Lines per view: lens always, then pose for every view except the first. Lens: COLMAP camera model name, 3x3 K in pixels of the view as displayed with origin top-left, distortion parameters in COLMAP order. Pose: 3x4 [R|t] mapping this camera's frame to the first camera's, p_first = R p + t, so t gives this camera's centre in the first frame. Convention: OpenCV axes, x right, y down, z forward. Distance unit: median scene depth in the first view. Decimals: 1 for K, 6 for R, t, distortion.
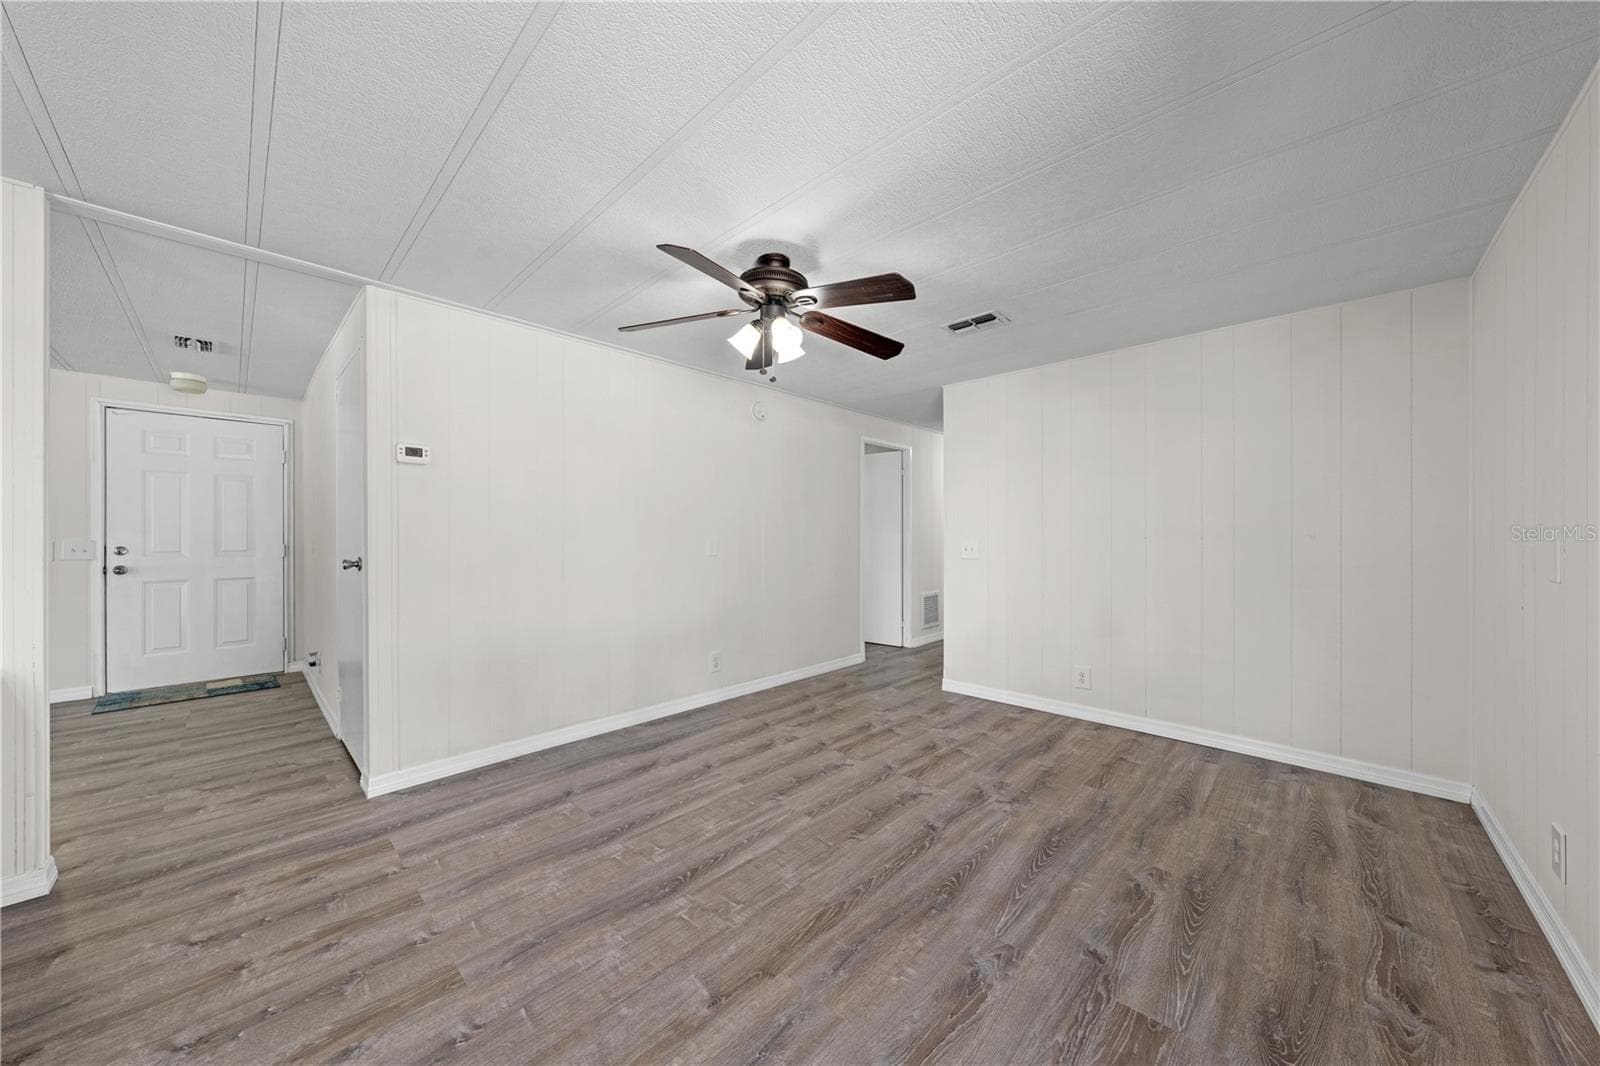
lens RADIAL K [[548.6, 0, 801.8], [0, 548.6, 529.9], [0, 0, 1]] dist [-0.005043, 0.000297]
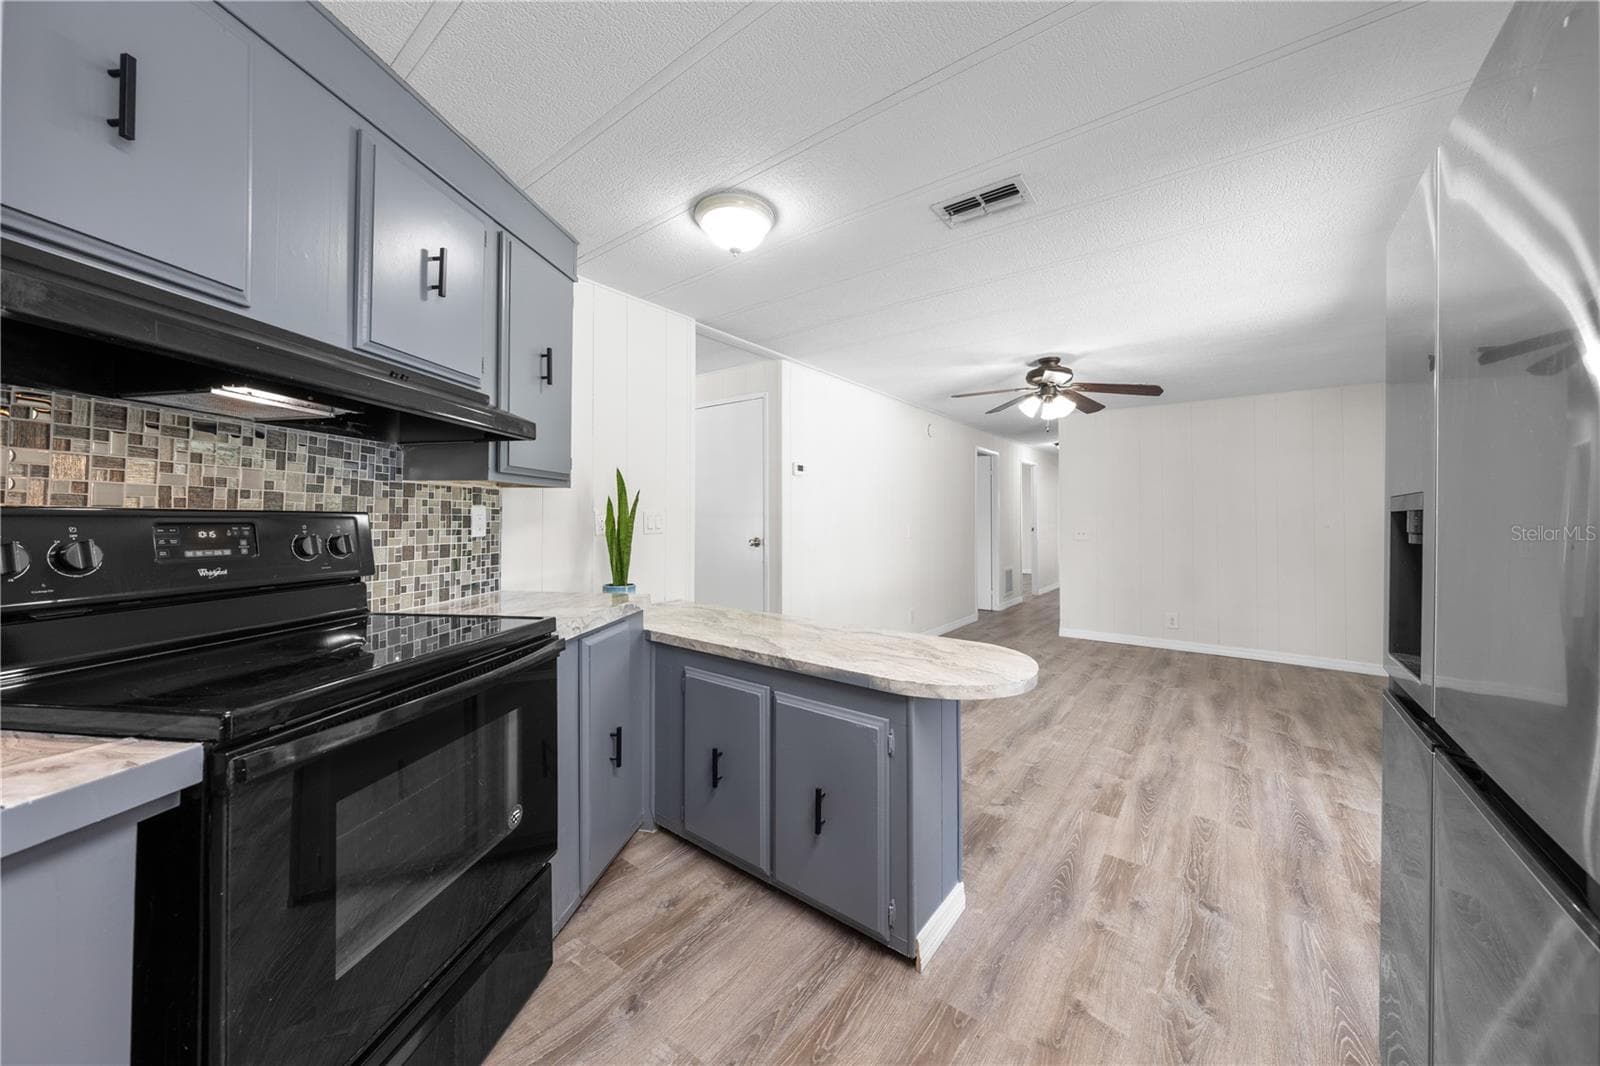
lens RADIAL K [[556.2, 0, 807.7], [0, 556.2, 506.5], [0, 0, 1]] dist [-0.001173, 0.000042]
pose [[0.993853, 0.008503, 0.110380, -0.890499], [-0.007110, 0.999890, -0.013013, -0.016939], [-0.110478, 0.012148, 0.993804, -0.534542]]
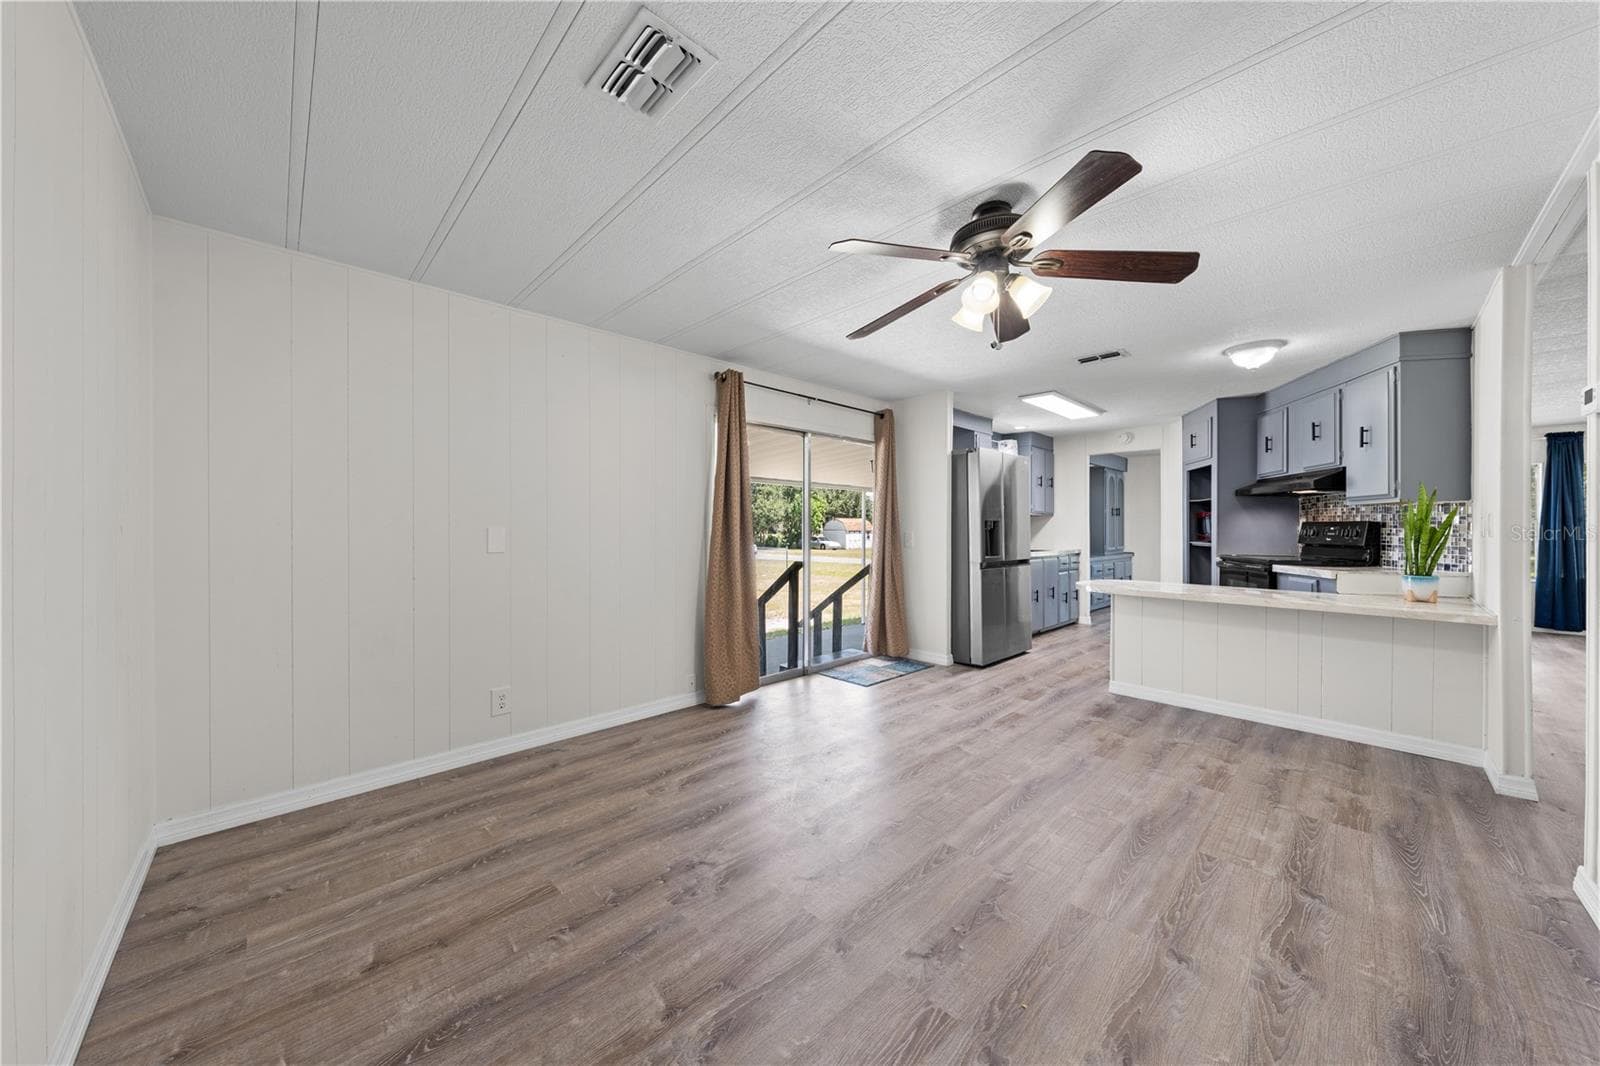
lens RADIAL K [[548.6, 0, 801.8], [0, 548.6, 529.9], [0, 0, 1]] dist [-0.005043, 0.000297]
pose [[-0.999162, 0.000071, 0.040935, 0.196801], [-0.000192, 0.999979, -0.006414, 0.019906], [-0.040935, -0.006417, -0.999141, 1.740479]]
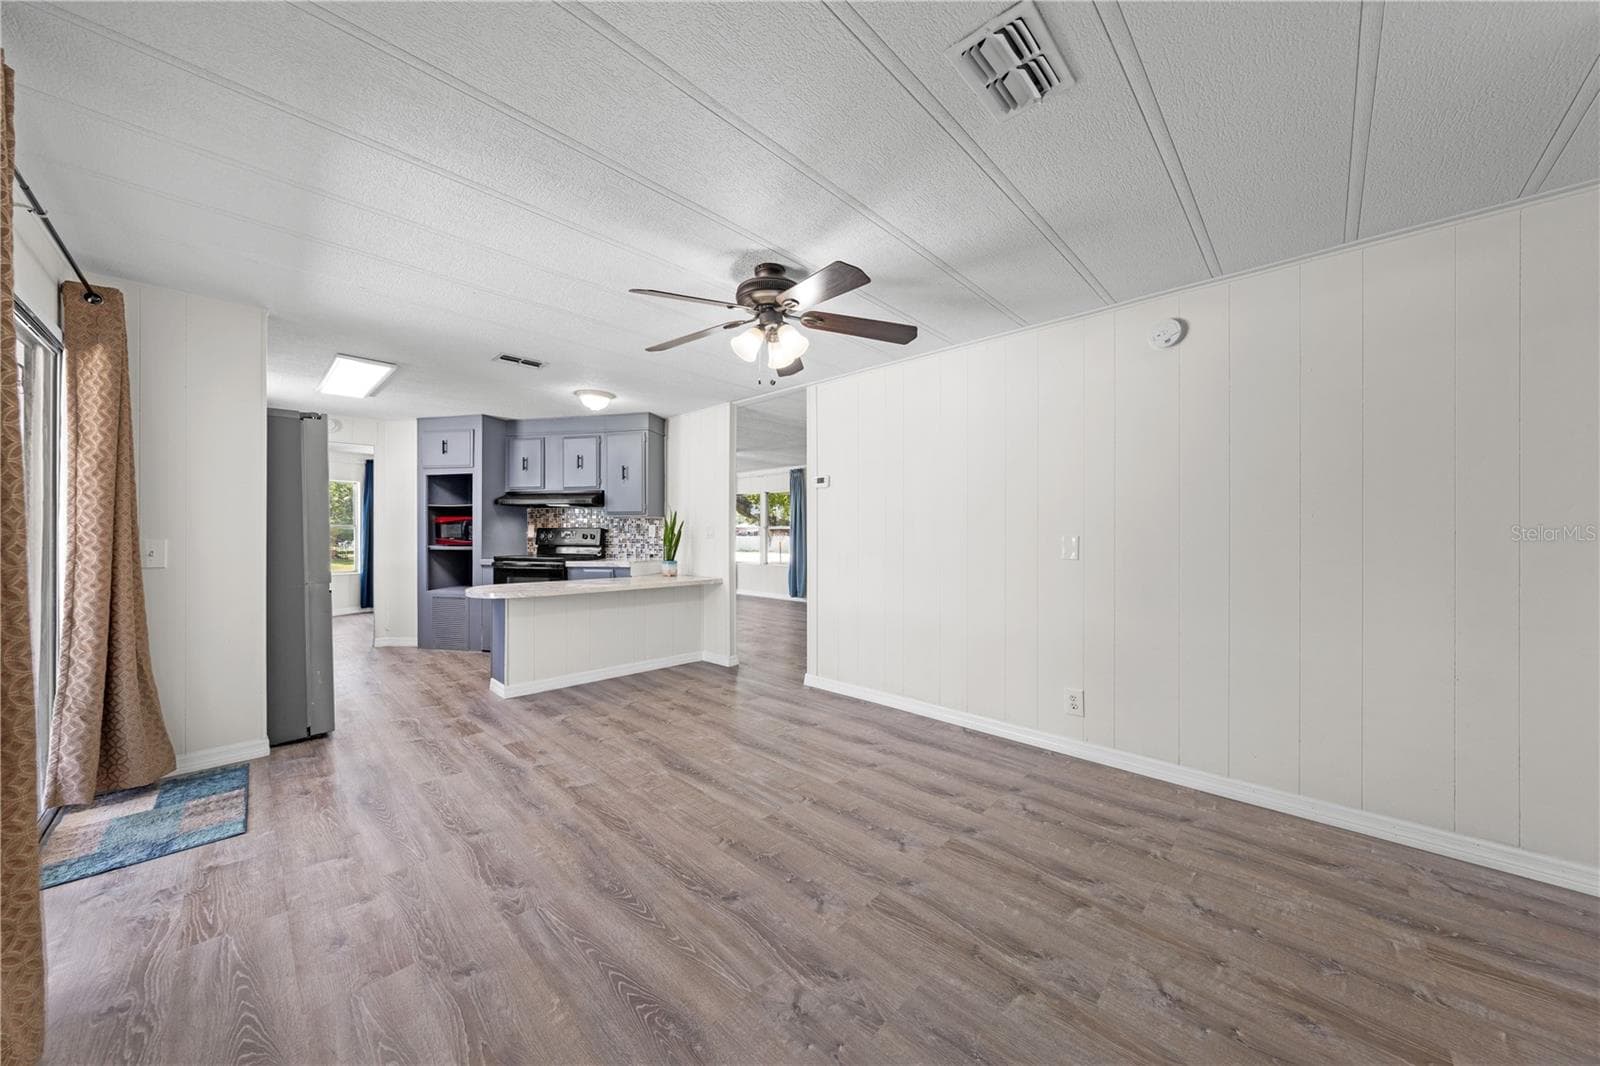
lens RADIAL K [[543.9, 0, 800.0], [0, 543.9, 533.0], [0, 0, 1]] dist [-0.002354, -0.000051]
pose [[-0.005320, 0.000542, -0.999986, 0.912356], [0.007631, 0.999971, 0.000501, 0.010769], [0.999957, -0.007628, -0.005324, 0.984084]]
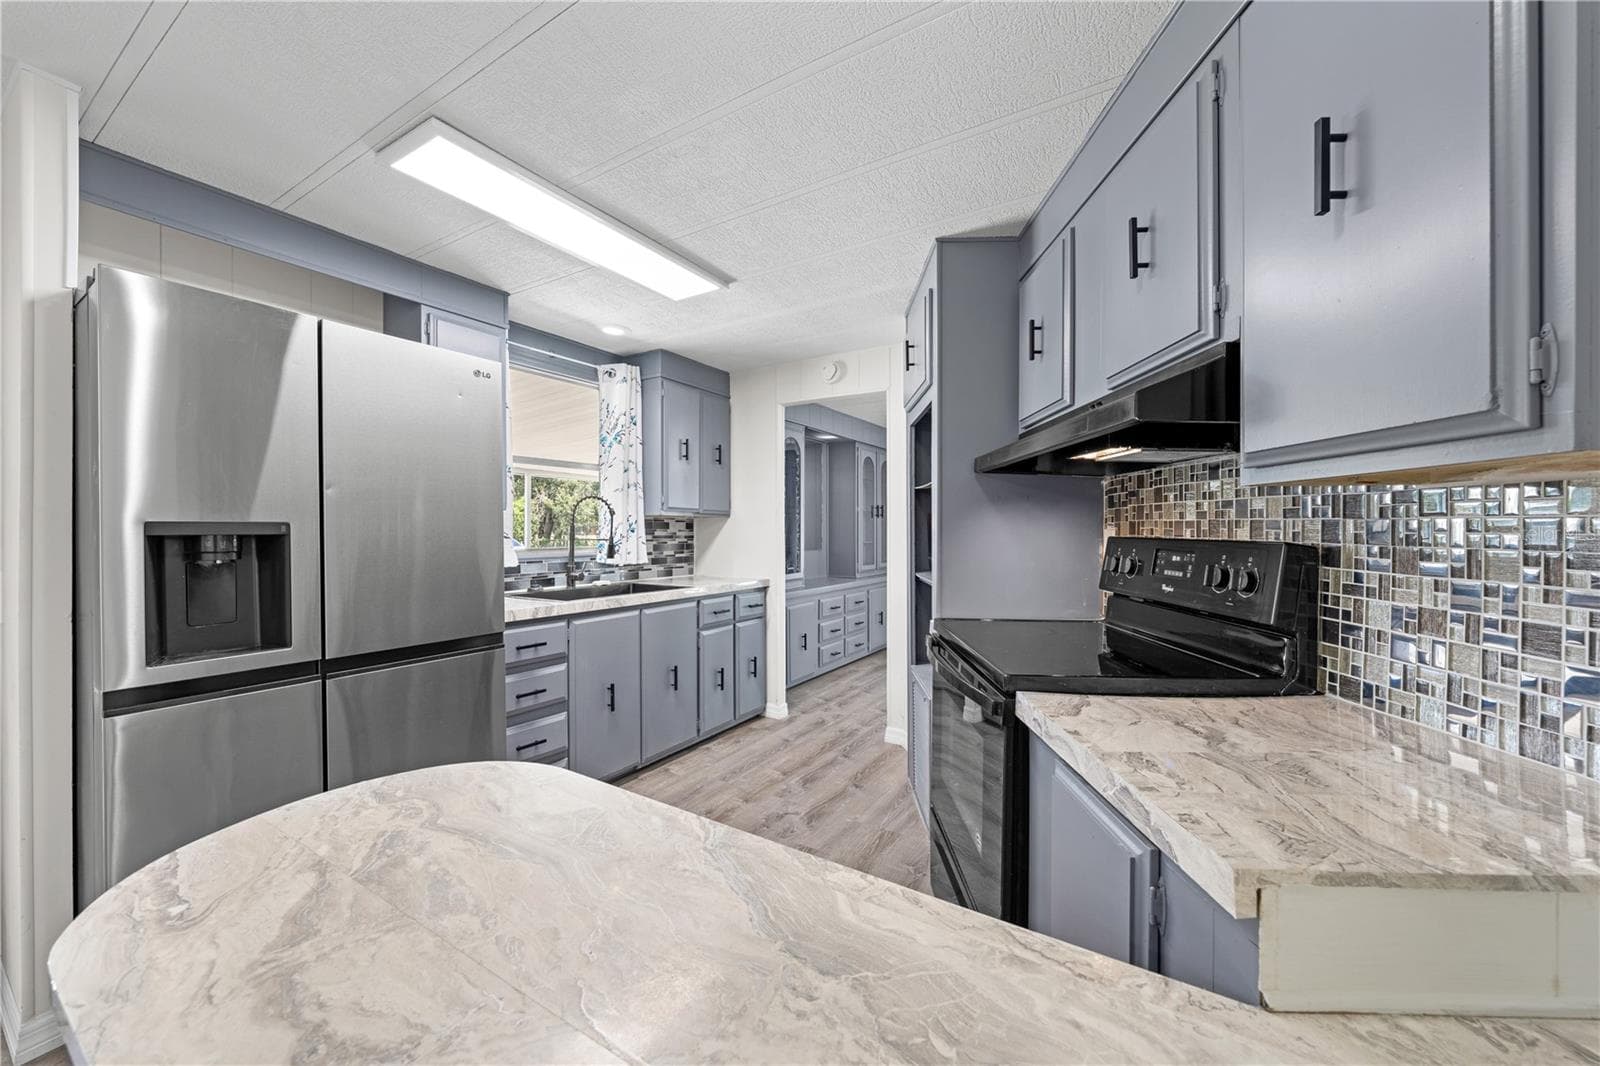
lens RADIAL K [[592.9, 0, 804.3], [0, 592.9, 531.1], [0, 0, 1]] dist [-0.002349, 0.000058]
pose [[-0.977658, 0.002509, -0.210186, -0.821590], [0.003393, 0.999987, -0.003844, -0.024205], [0.210174, -0.004472, -0.977654, 0.554051]]
